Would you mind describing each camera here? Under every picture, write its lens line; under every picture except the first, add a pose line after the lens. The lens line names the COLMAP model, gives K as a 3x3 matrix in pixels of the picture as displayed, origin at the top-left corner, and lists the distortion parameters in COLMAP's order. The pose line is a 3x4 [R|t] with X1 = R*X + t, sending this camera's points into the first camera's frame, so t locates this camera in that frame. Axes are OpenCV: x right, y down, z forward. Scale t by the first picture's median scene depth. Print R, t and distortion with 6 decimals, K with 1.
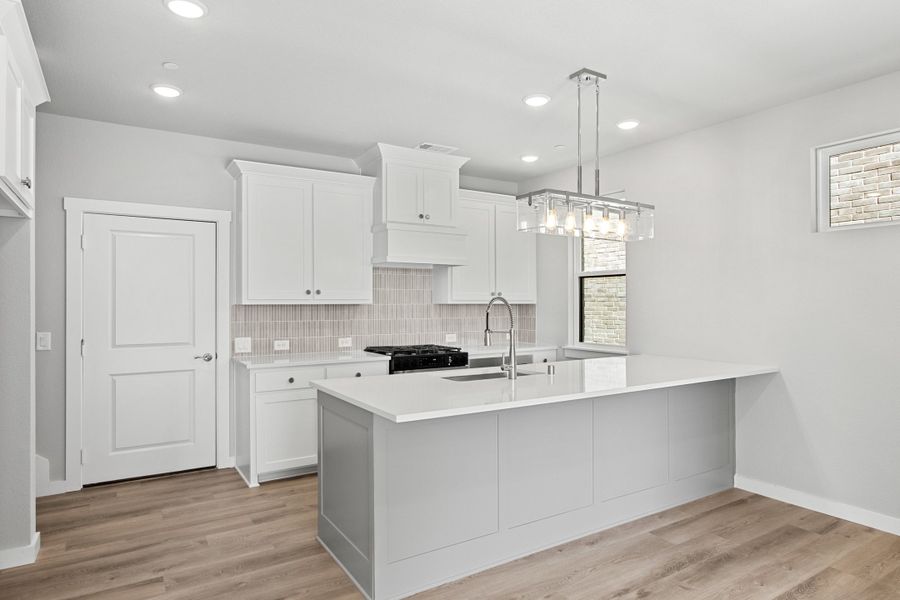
lens RADIAL K [[532.9, 0, 442.4], [0, 532.9, 298.1], [0, 0, 1]] dist [-0.010932, 0.007037]
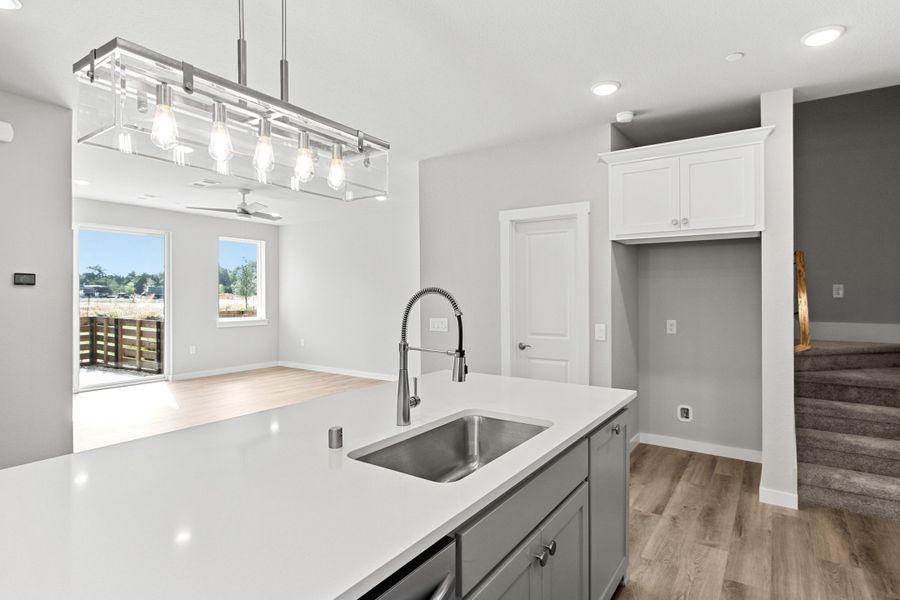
lens RADIAL K [[470.4, 0, 470.2], [0, 470.4, 292.8], [0, 0, 1]] dist [0.002882, 0.000313]
pose [[-0.904572, 0.002457, -0.426313, 0.232778], [0.007664, 0.999916, -0.010499, 0.004606], [0.426251, -0.012764, -0.904515, 1.197270]]
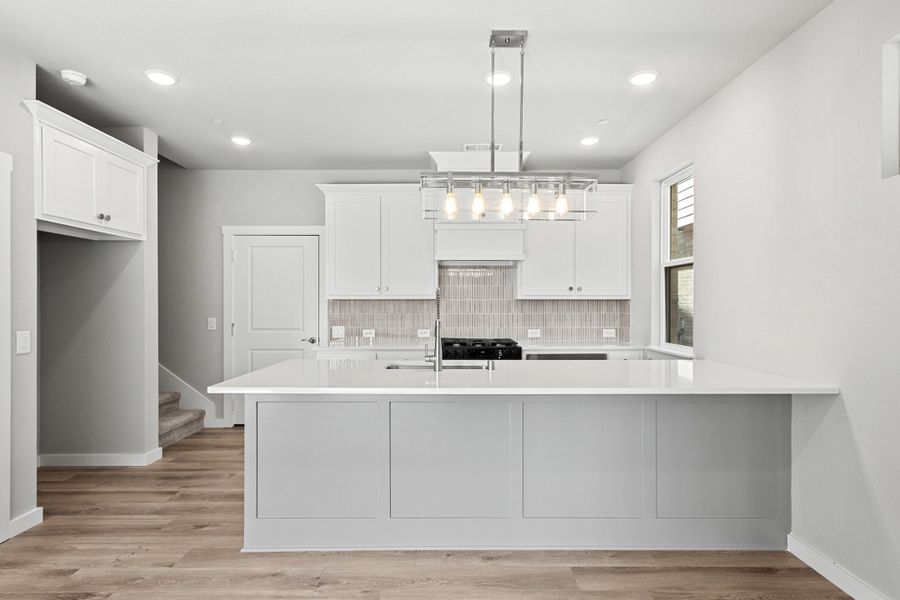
lens RADIAL K [[470.4, 0, 446.6], [0, 470.4, 304.1], [0, 0, 1]] dist [0.002882, 0.000313]
pose [[0.850125, 0.001226, -0.526579, 0.473364], [0.002968, 0.999970, 0.007119, 0.017384], [0.526572, -0.007615, 0.850096, 0.211301]]
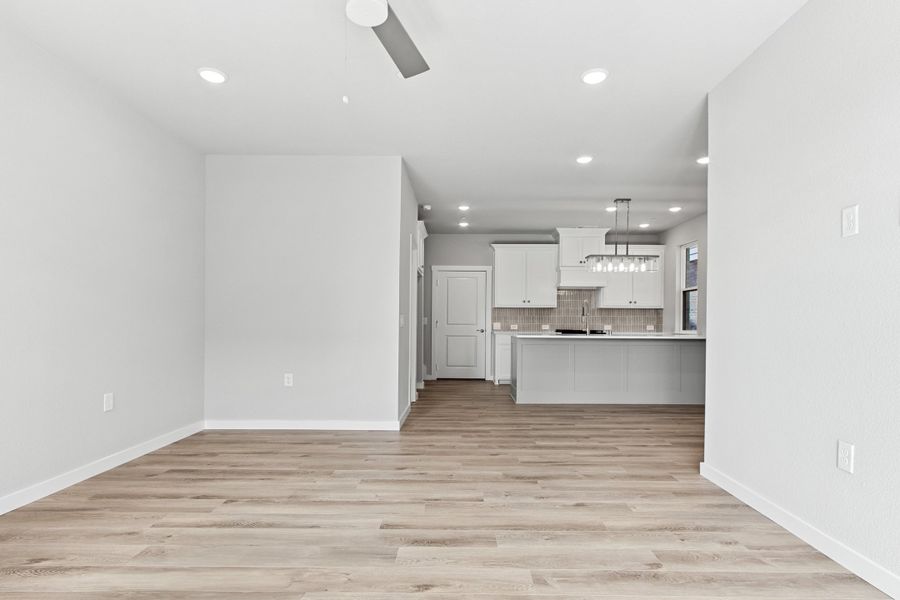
lens RADIAL K [[470.4, 0, 457.7], [0, 470.4, 324.1], [0, 0, 1]] dist [0.002882, 0.000313]
pose [[0.848205, 0.009235, -0.529587, 0.582850], [-0.002451, 0.999906, 0.013510, 0.059806], [0.529662, -0.010161, 0.848148, -0.831598]]
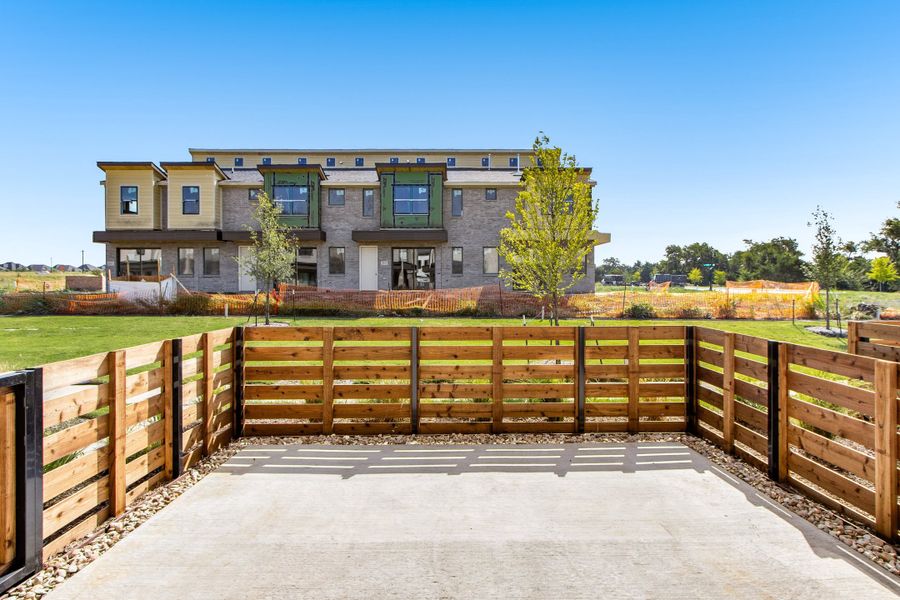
lens RADIAL K [[473.9, 0, 465.9], [0, 473.9, 283.5], [0, 0, 1]] dist [-0.000352, 0.001799]
pose [[-0.866153, 0.003076, 0.499769, 0.913952], [-0.001625, 0.999958, -0.008970, -0.002889], [-0.499776, -0.008581, -0.866112, -0.753395]]
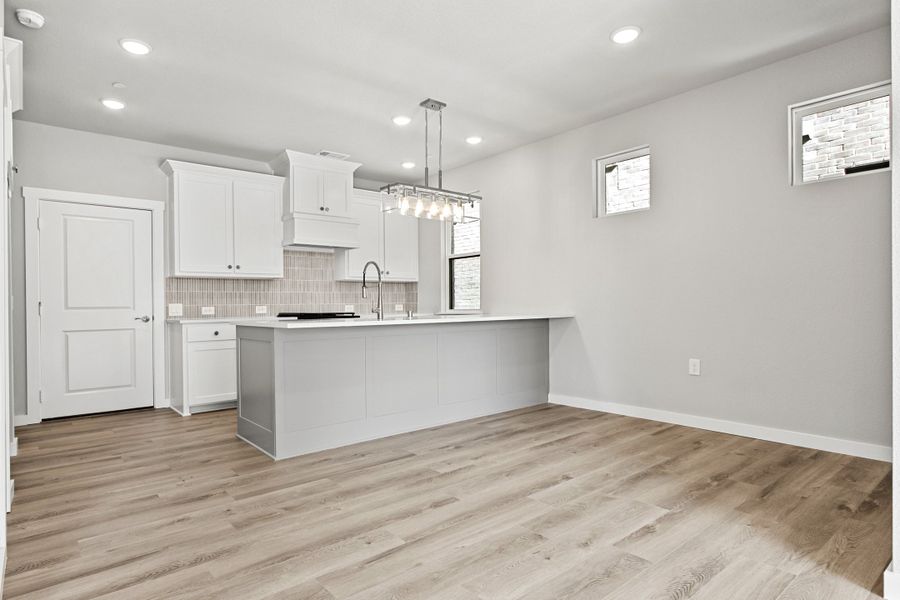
lens RADIAL K [[503.7, 0, 423.3], [0, 503.7, 302.8], [0, 0, 1]] dist [-0.002381, 0.004712]
pose [[0.993527, -0.010771, 0.113082, 0.074207], [0.010877, 0.999941, -0.000327, 0.087691], [-0.113072, 0.001554, 0.993586, -0.259067]]
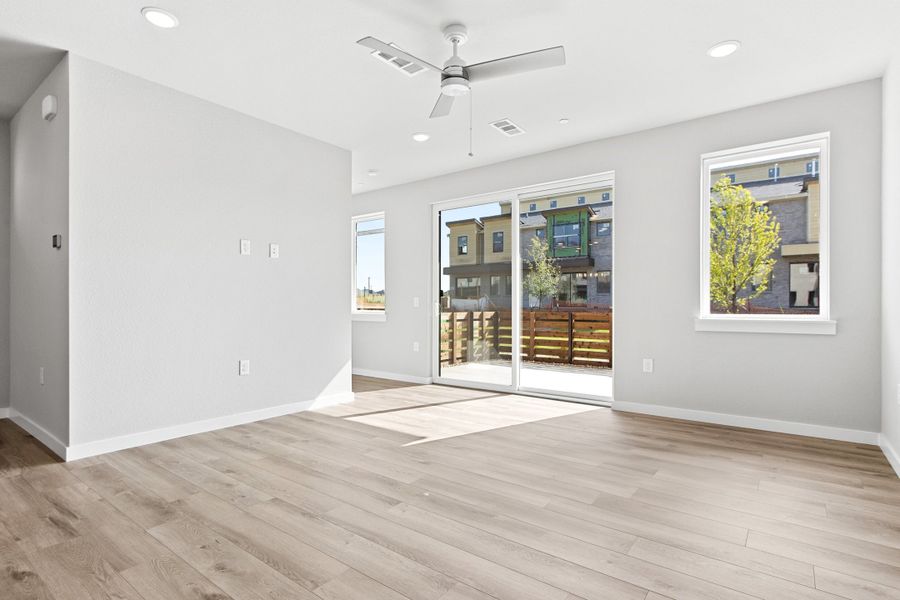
lens RADIAL K [[470.4, 0, 435.6], [0, 470.4, 305.8], [0, 0, 1]] dist [0.002882, 0.000313]
pose [[-0.360034, 0.002569, 0.932936, -0.415439], [-0.008292, 0.999948, -0.005954, 0.082114], [-0.932902, -0.009879, -0.359994, -0.186473]]
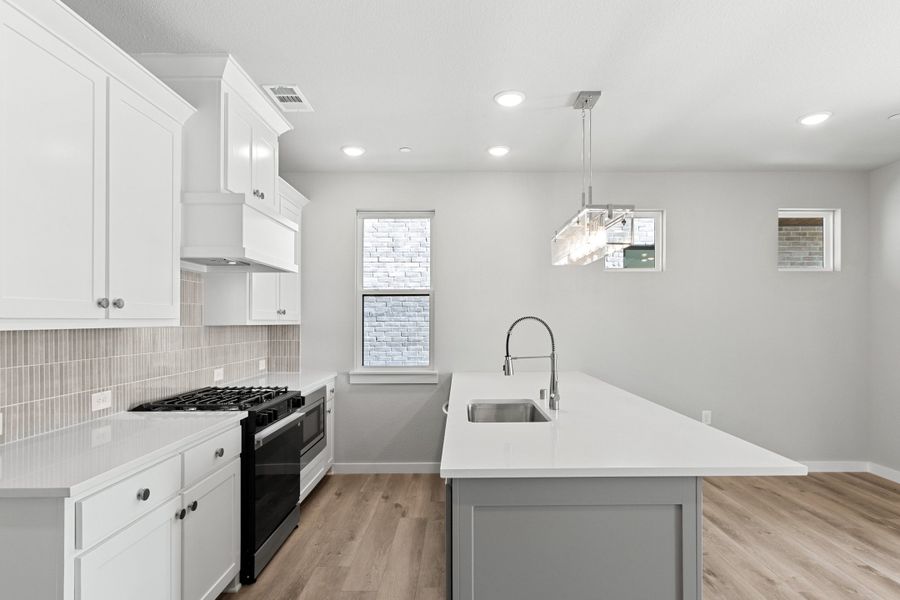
lens RADIAL K [[503.7, 0, 463.7], [0, 503.7, 317.1], [0, 0, 1]] dist [-0.002381, 0.004712]
pose [[0.522774, 0.004207, 0.852461, -0.512913], [-0.002429, 0.999991, -0.003445, 0.002401], [-0.852468, -0.000270, 0.522779, 0.535611]]
